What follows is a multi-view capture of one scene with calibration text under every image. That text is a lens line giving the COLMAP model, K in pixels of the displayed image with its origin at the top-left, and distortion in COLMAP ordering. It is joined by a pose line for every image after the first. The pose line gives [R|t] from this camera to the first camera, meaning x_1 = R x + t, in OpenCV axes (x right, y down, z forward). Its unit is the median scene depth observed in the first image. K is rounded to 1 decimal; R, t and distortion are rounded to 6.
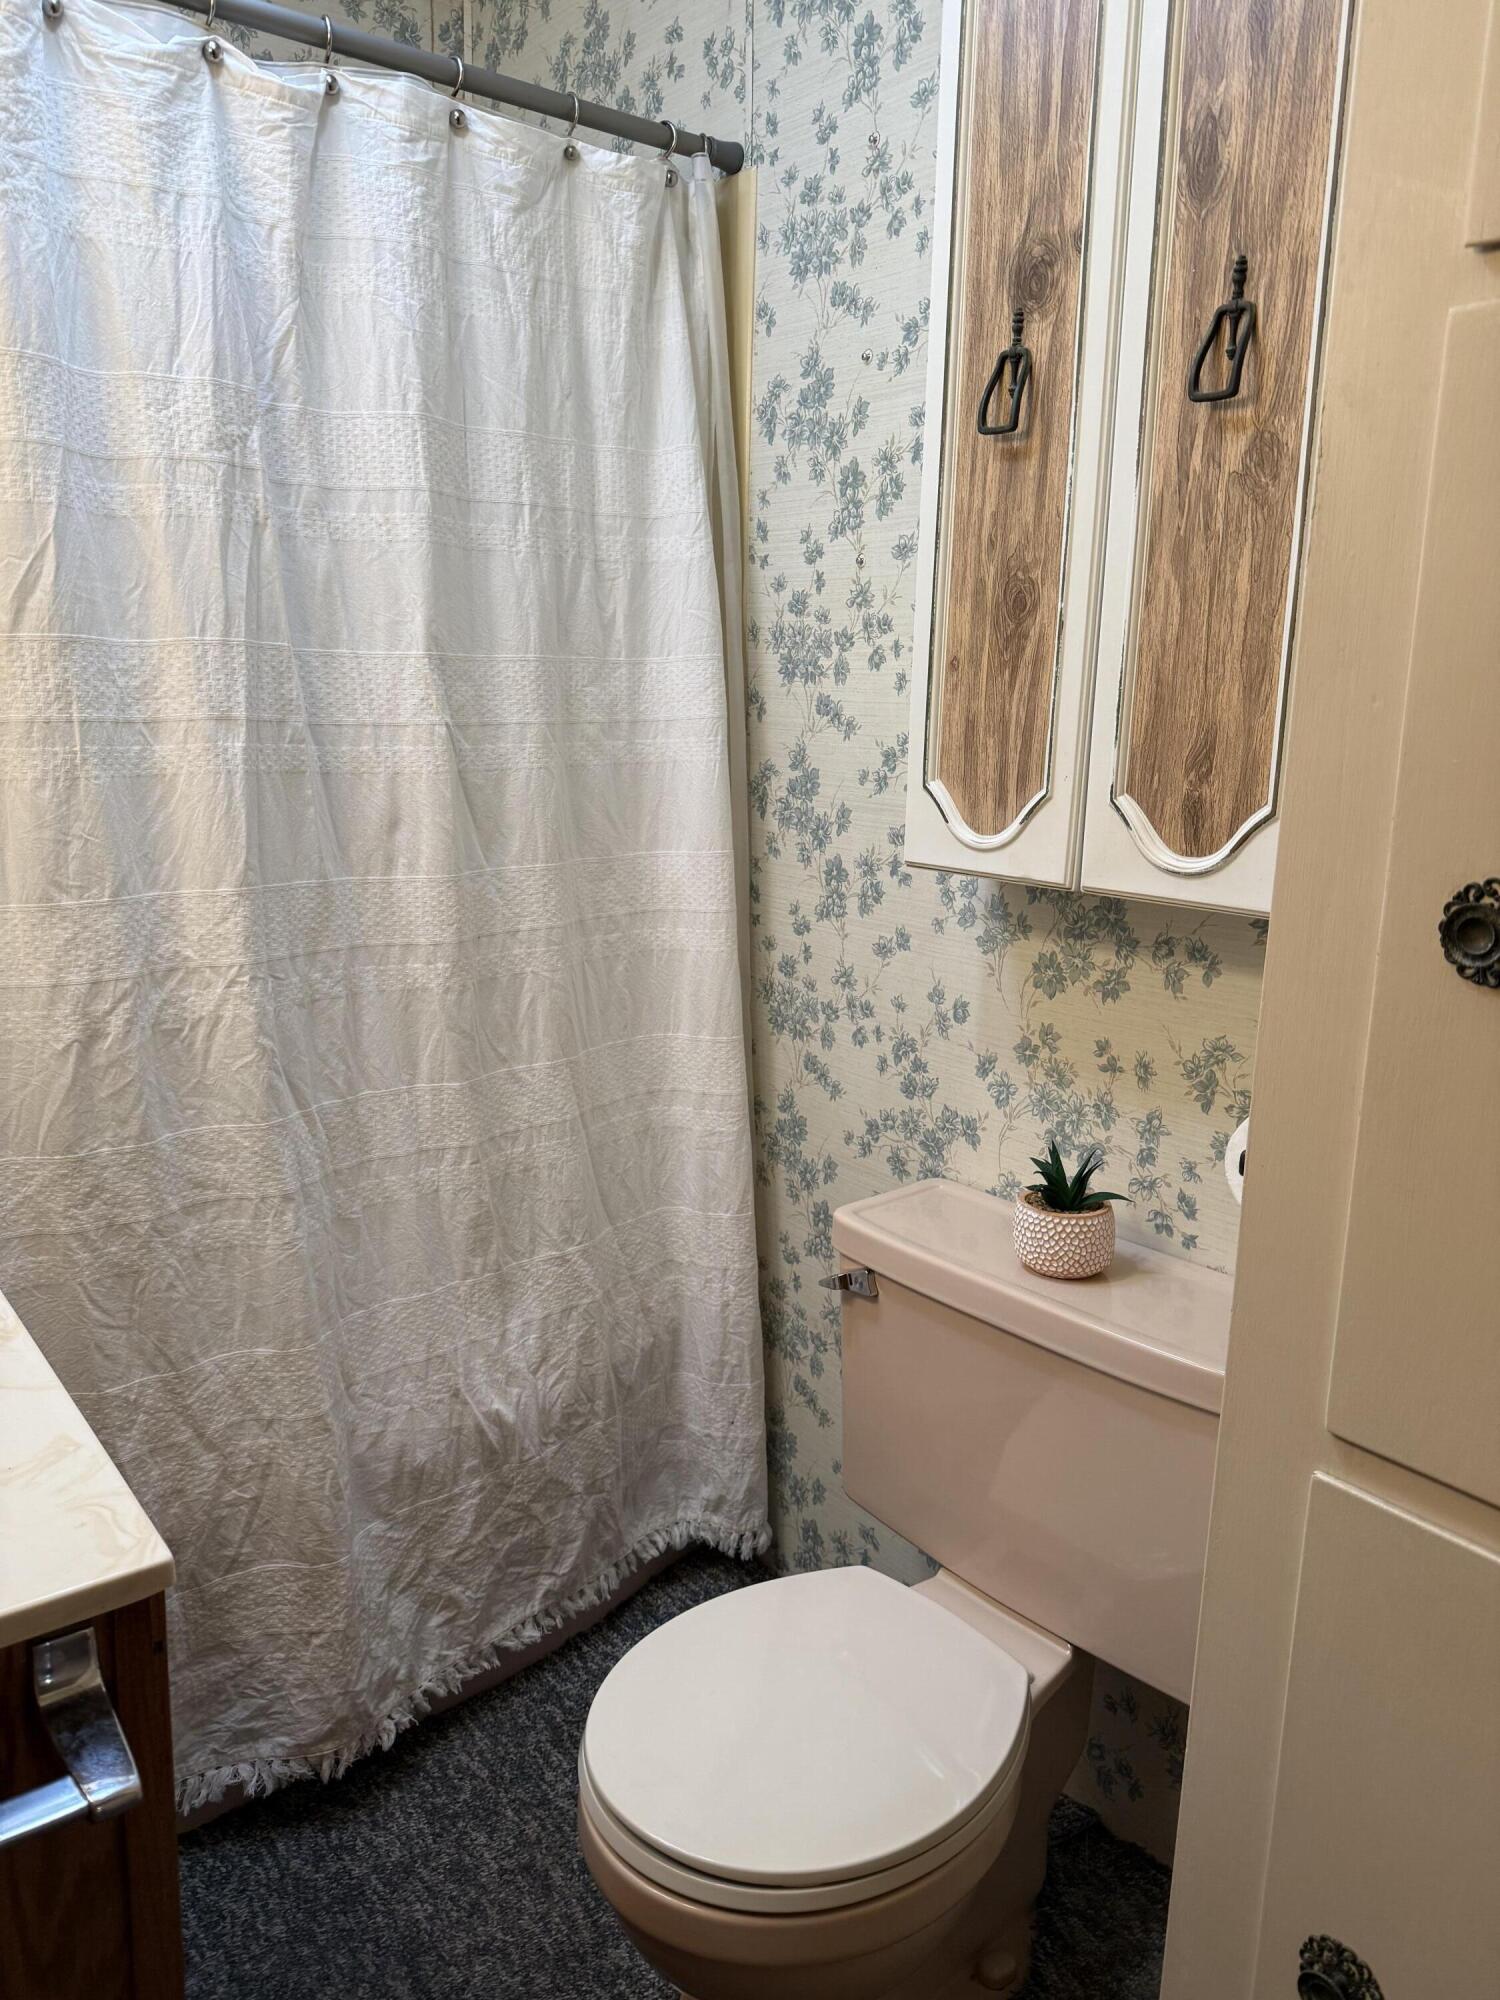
lens RADIAL K [[1422.1, 0, 750.0], [0, 1422.1, 1000.0], [0, 0, 1]] dist [0.144248, -0.280883]
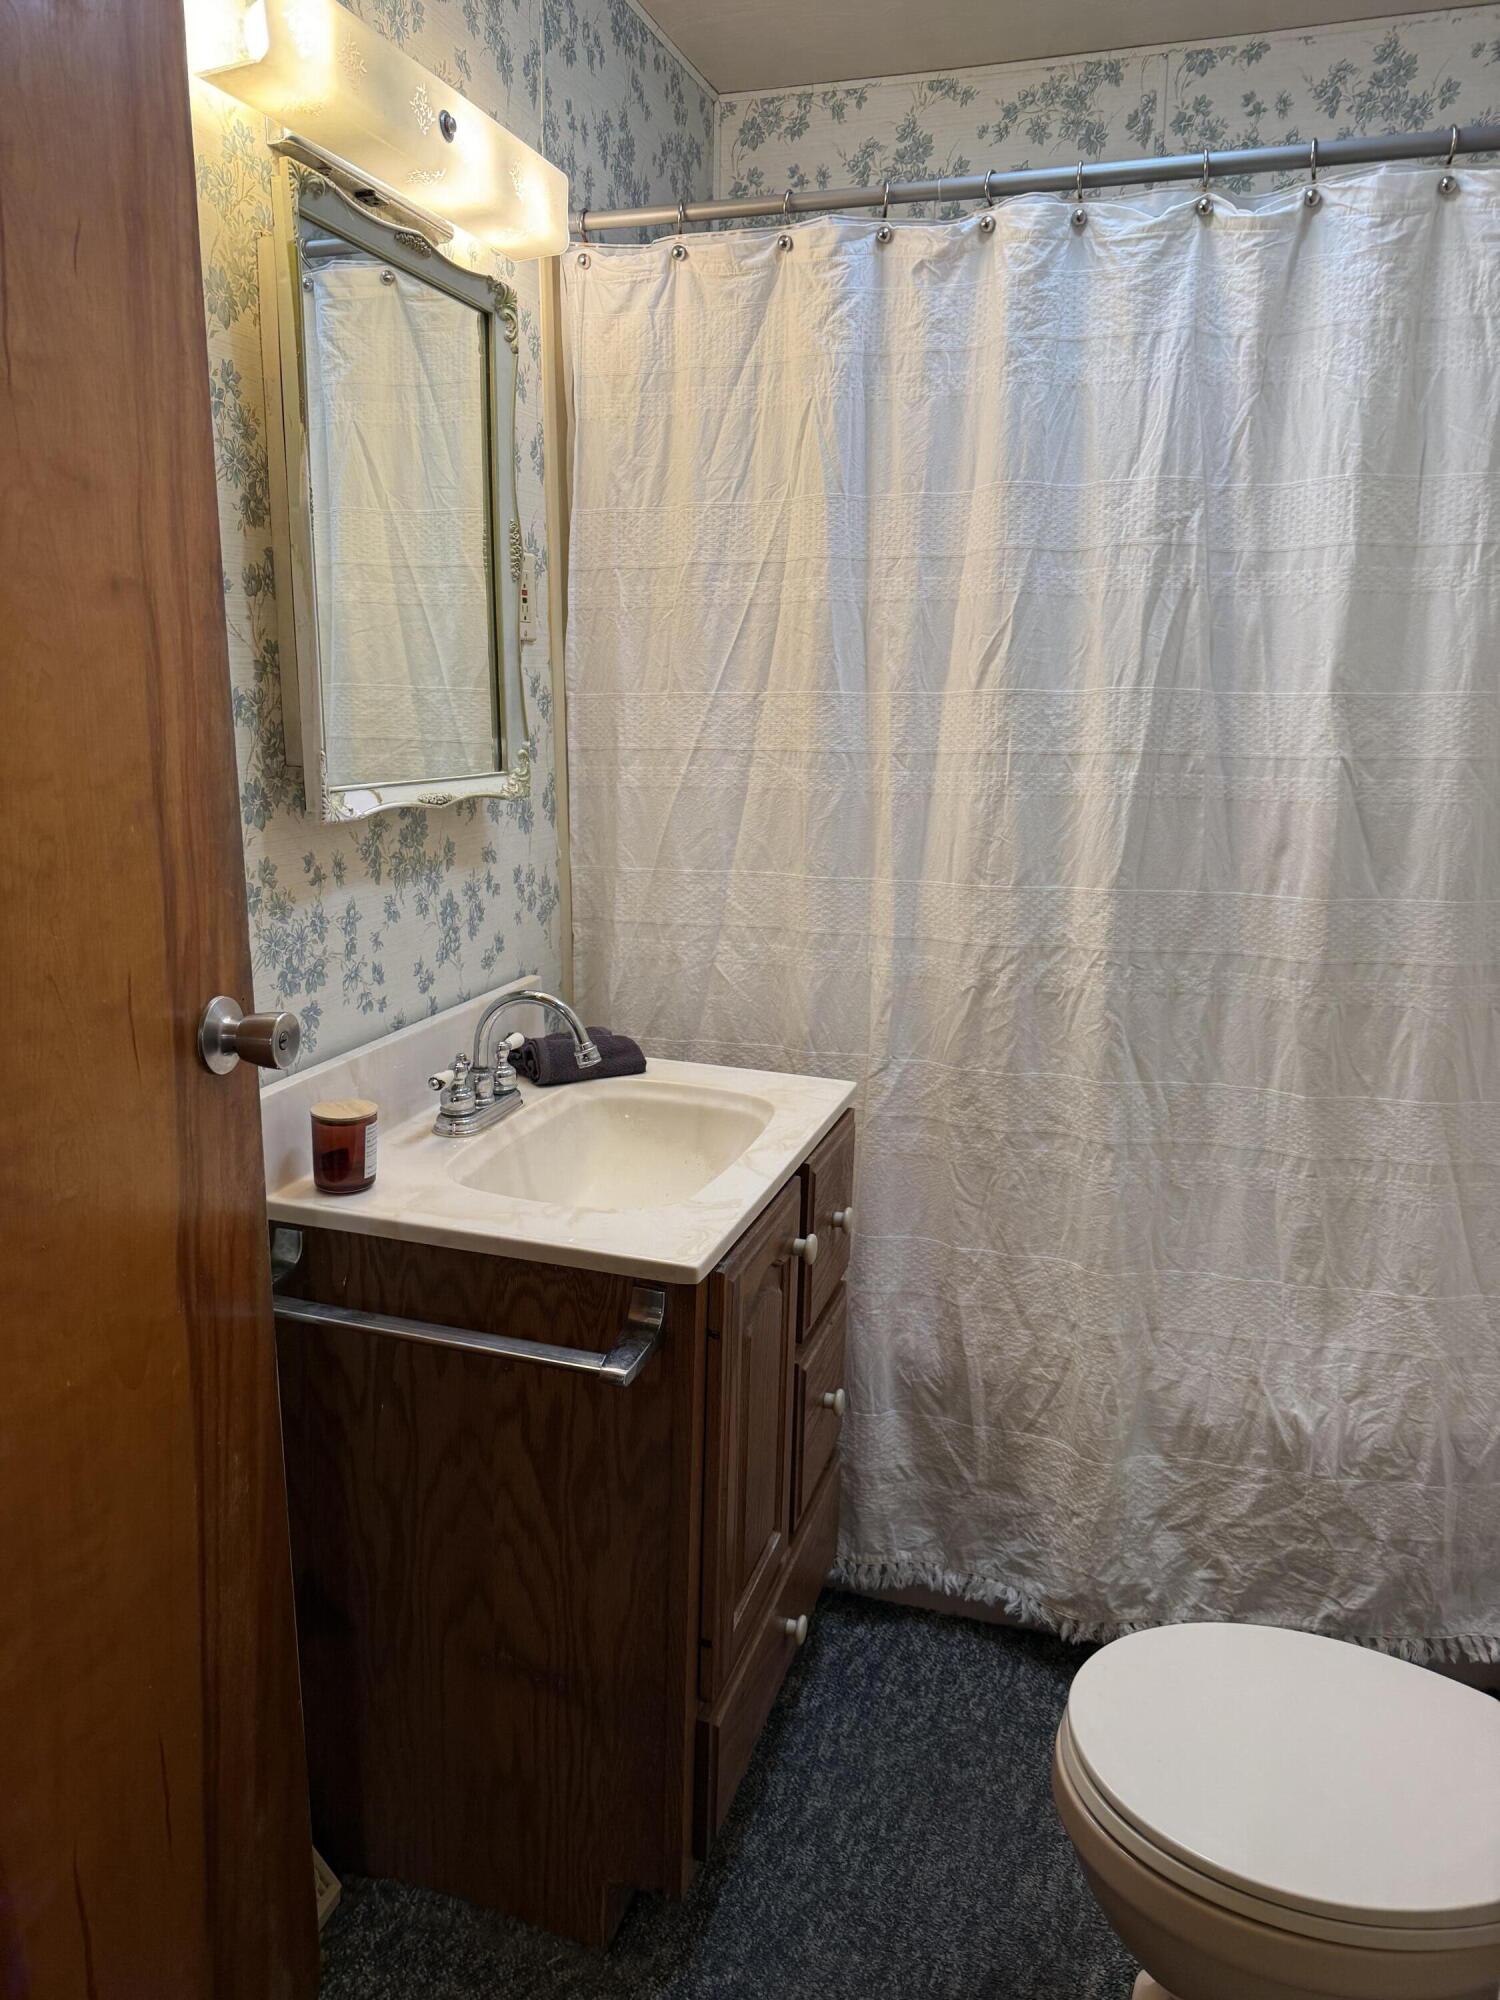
lens RADIAL K [[1422.1, 0, 750.0], [0, 1422.1, 1000.0], [0, 0, 1]] dist [0.144248, -0.280883]
pose [[0.540633, 0.161429, -0.825625, 0.487959], [-0.178392, 0.981096, 0.075013, -0.020680], [0.822126, 0.106730, 0.559211, 0.066931]]
